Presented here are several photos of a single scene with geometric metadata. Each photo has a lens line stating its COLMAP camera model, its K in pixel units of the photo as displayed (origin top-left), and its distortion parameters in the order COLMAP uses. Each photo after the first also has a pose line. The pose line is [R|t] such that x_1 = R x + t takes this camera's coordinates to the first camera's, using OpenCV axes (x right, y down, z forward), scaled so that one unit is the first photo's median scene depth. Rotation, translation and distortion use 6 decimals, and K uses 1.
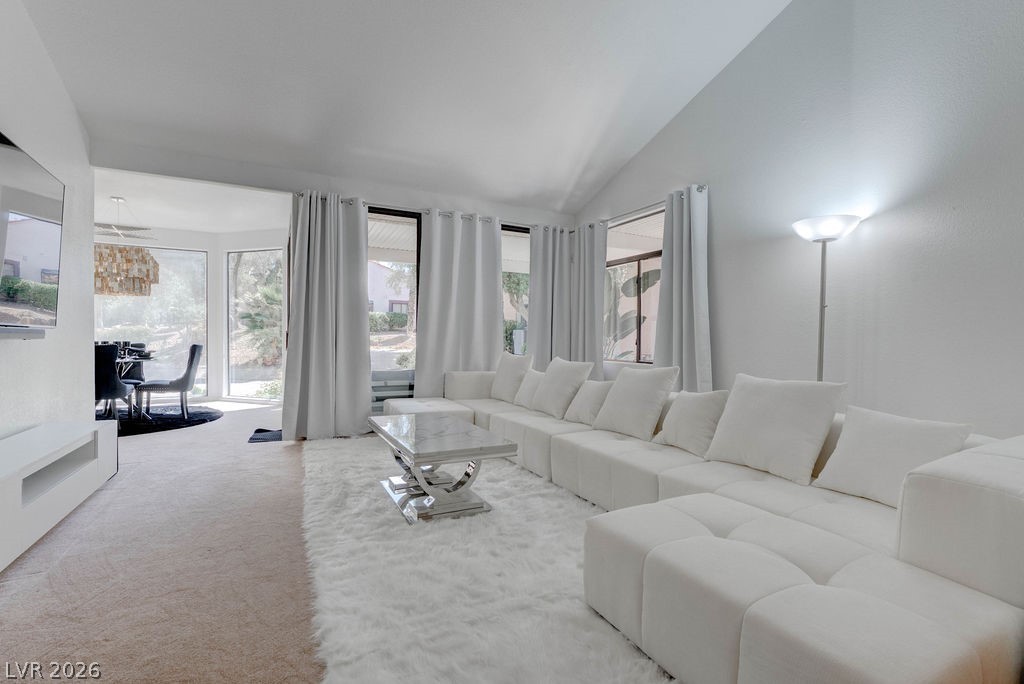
lens RADIAL K [[463.3, 0, 507.2], [0, 463.3, 340.5], [0, 0, 1]] dist [-0.018792, 0.007102]
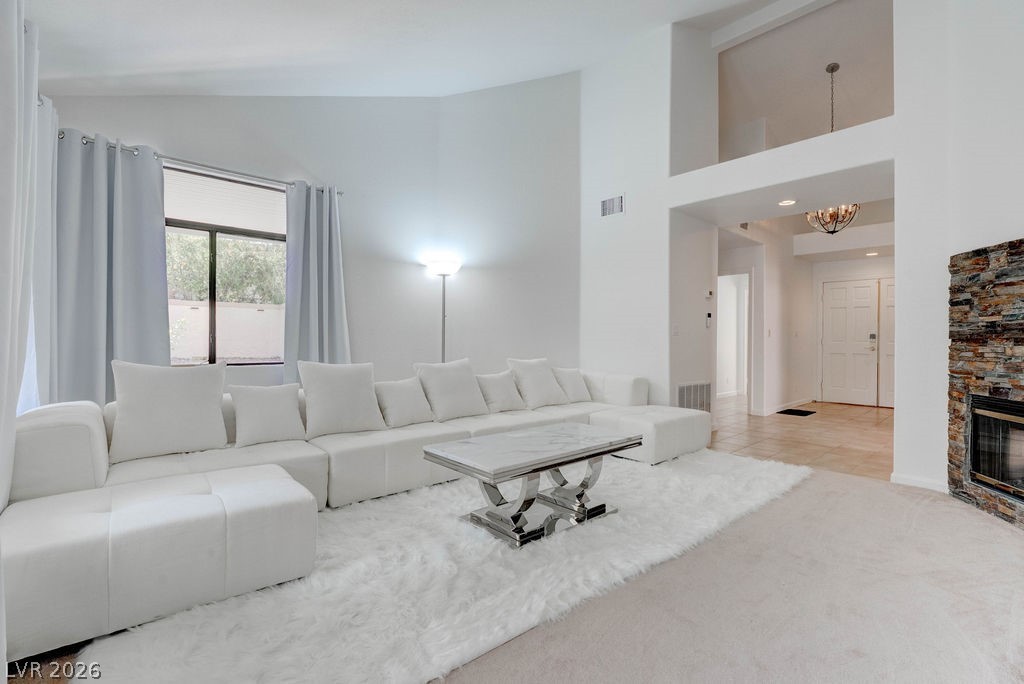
lens RADIAL K [[463.3, 0, 507.2], [0, 463.3, 340.5], [0, 0, 1]] dist [-0.018792, 0.007102]
pose [[-0.247445, -0.010263, 0.968848, -0.812274], [0.003113, 0.999930, 0.011387, -0.006894], [-0.968897, 0.005833, -0.247396, 1.042744]]
